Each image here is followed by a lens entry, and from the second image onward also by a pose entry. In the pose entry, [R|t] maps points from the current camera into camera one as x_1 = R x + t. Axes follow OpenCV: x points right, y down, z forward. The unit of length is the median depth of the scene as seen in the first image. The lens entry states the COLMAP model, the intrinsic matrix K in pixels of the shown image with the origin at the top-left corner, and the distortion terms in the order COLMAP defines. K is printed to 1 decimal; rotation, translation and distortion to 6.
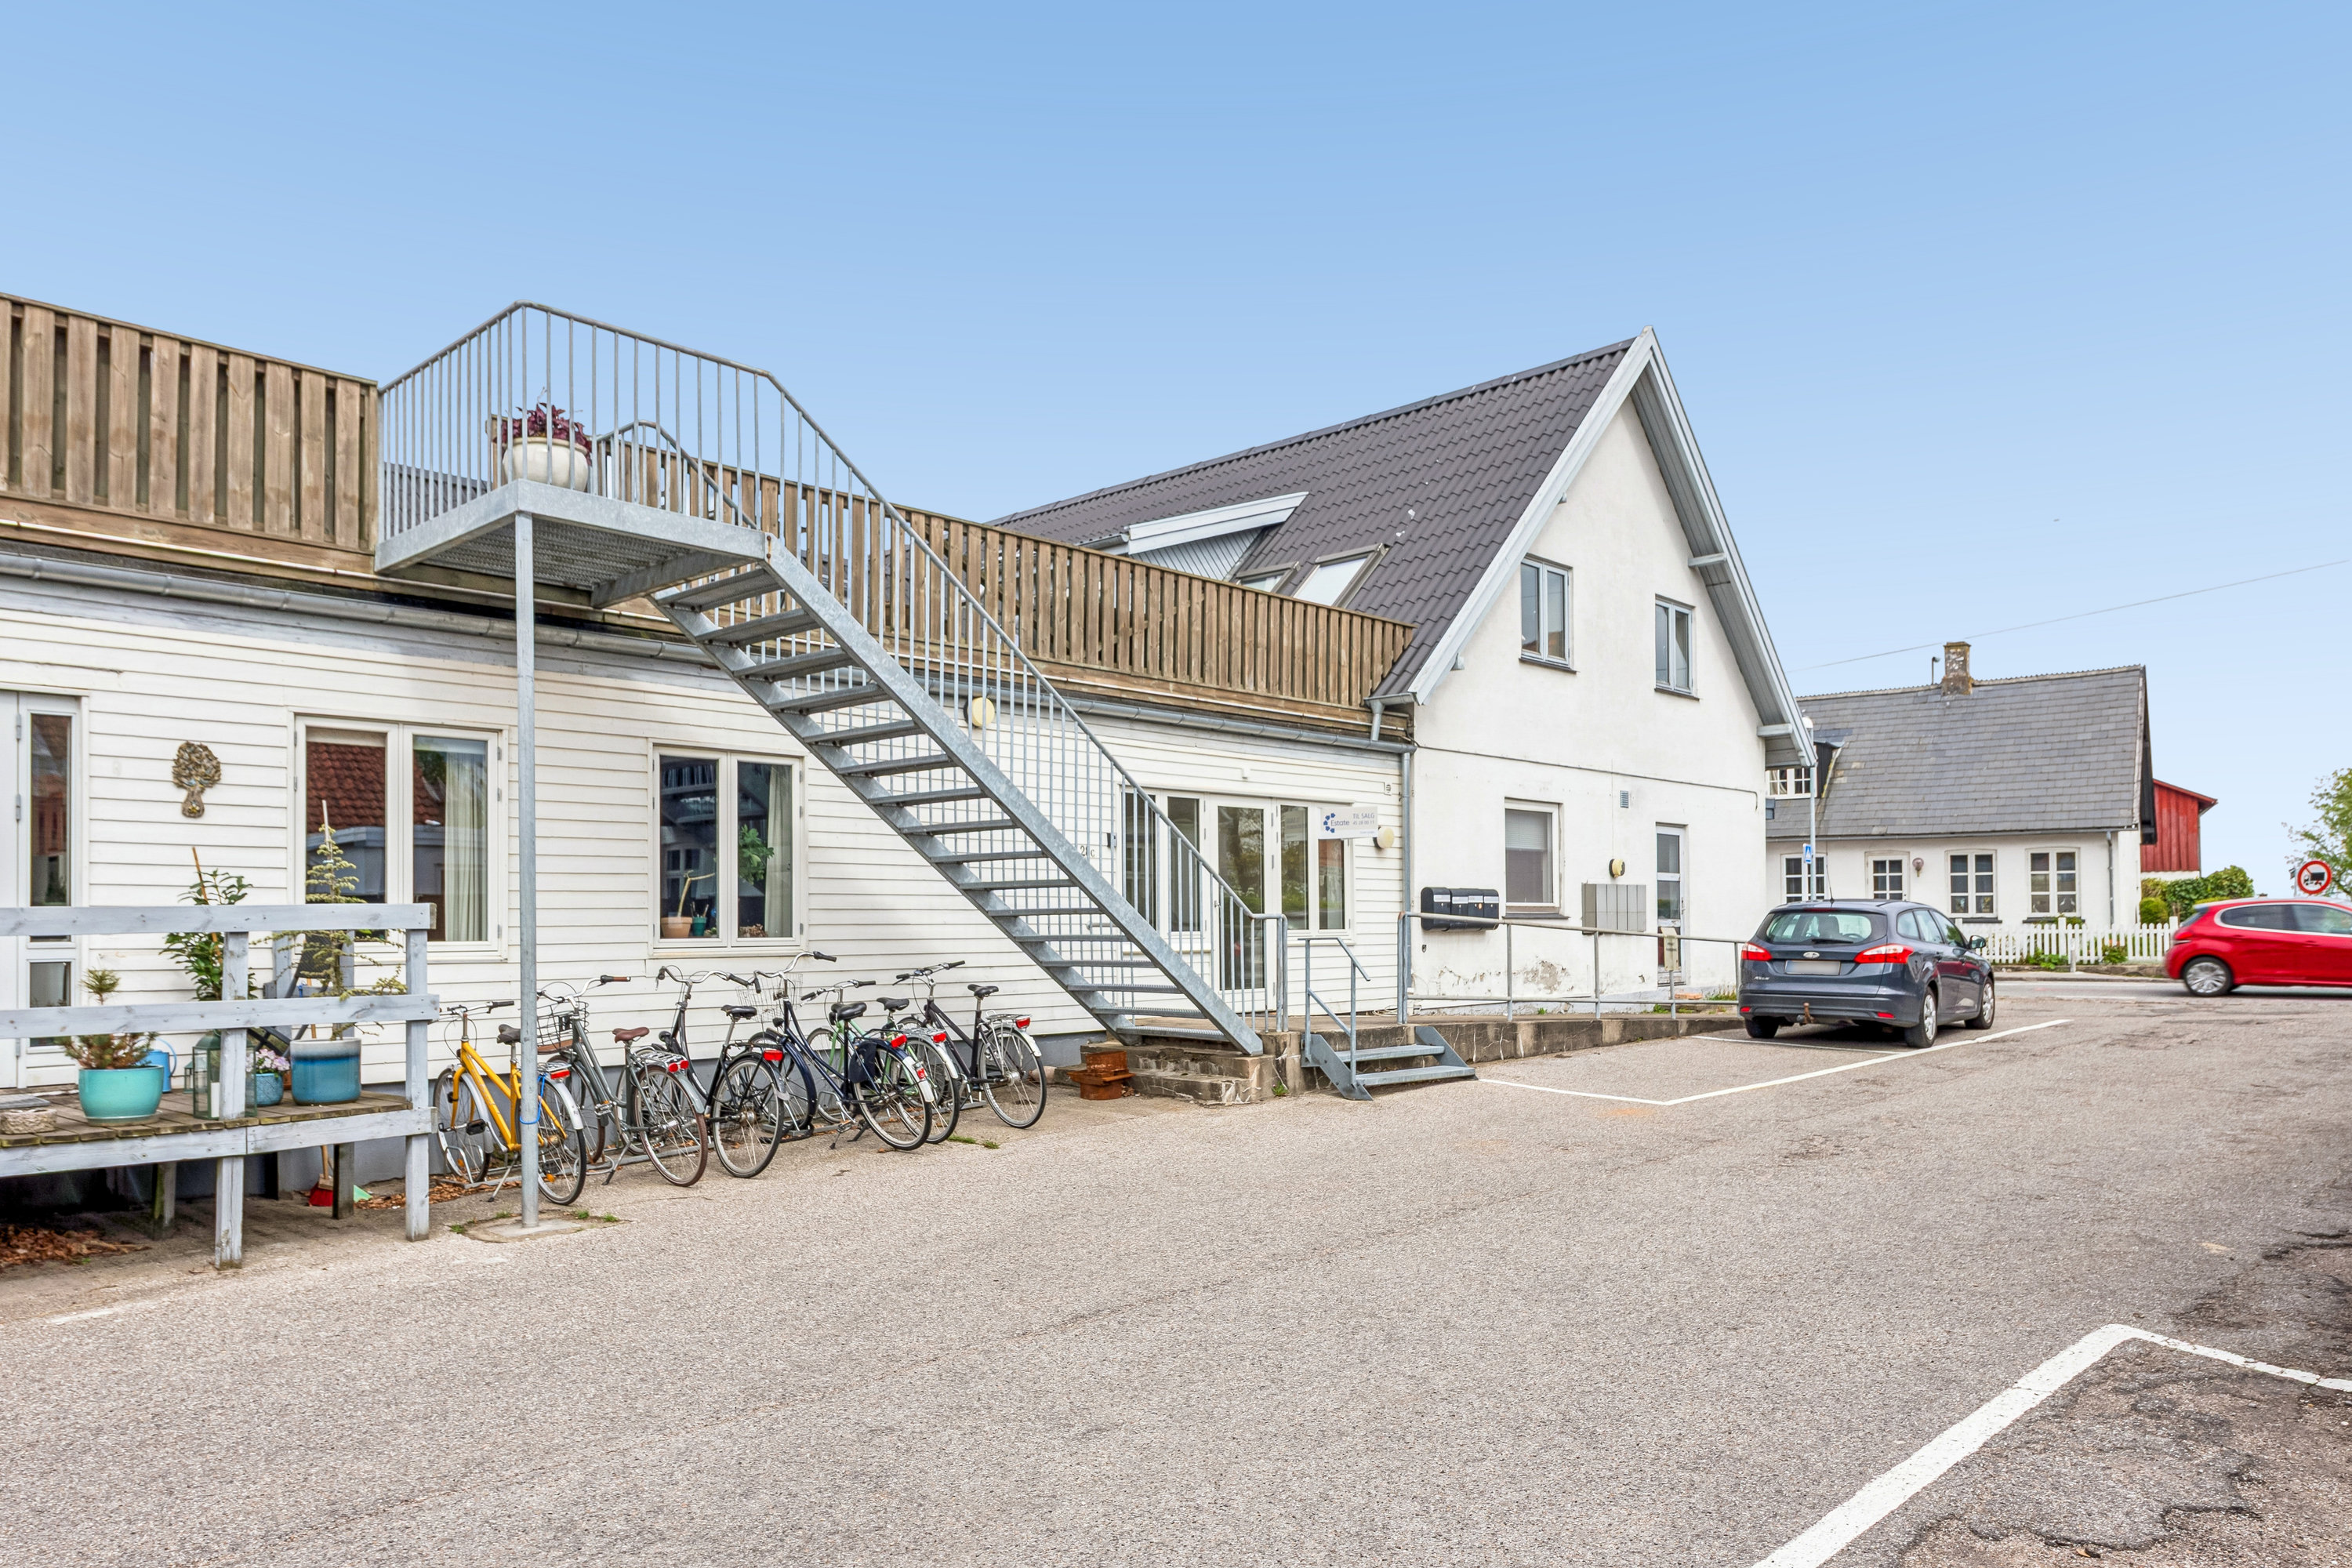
lens RADIAL K [[1570.8, 0, 1175.0], [0, 1570.8, 918.9], [0, 0, 1]] dist [-0.001697, -0.000161]
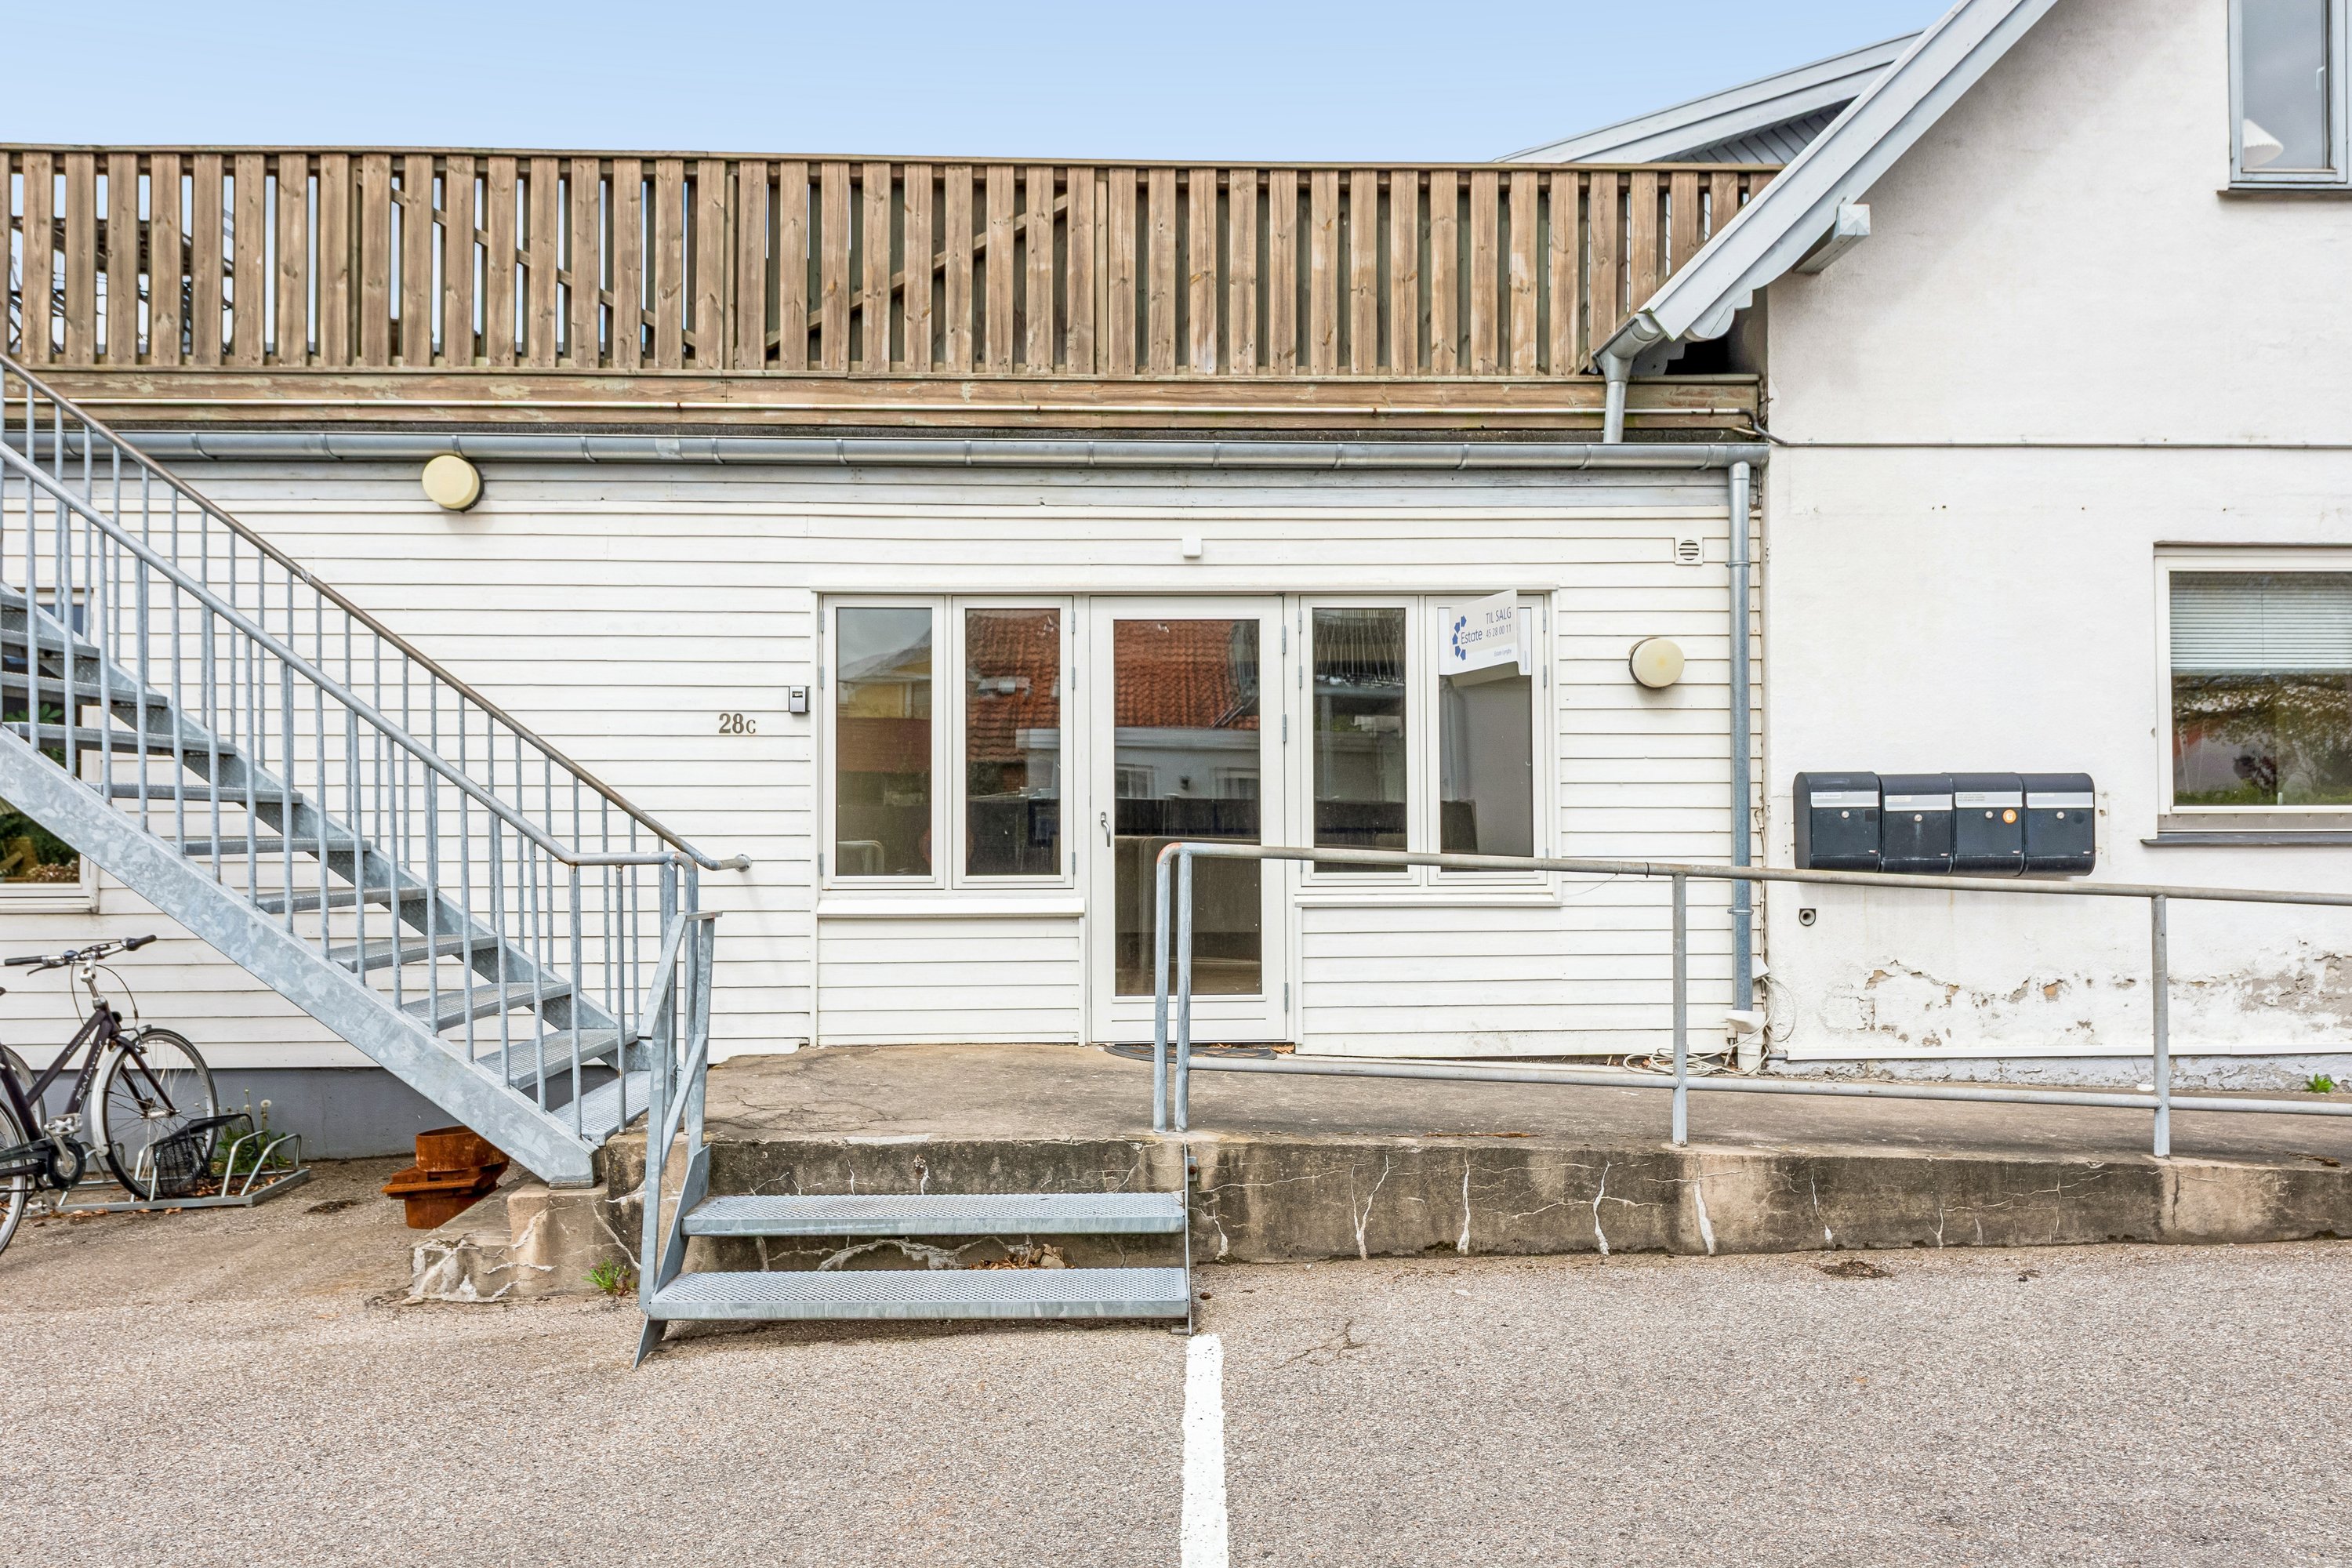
lens RADIAL K [[1636.4, 0, 1176.0], [0, 1636.4, 784.0], [0, 0, 1]] dist [0.002204, 0.000199]
pose [[0.715278, -0.005019, -0.698822, 0.377942], [0.001898, 0.999984, -0.005239, -0.016706], [0.698838, 0.002421, 0.715276, 0.614822]]
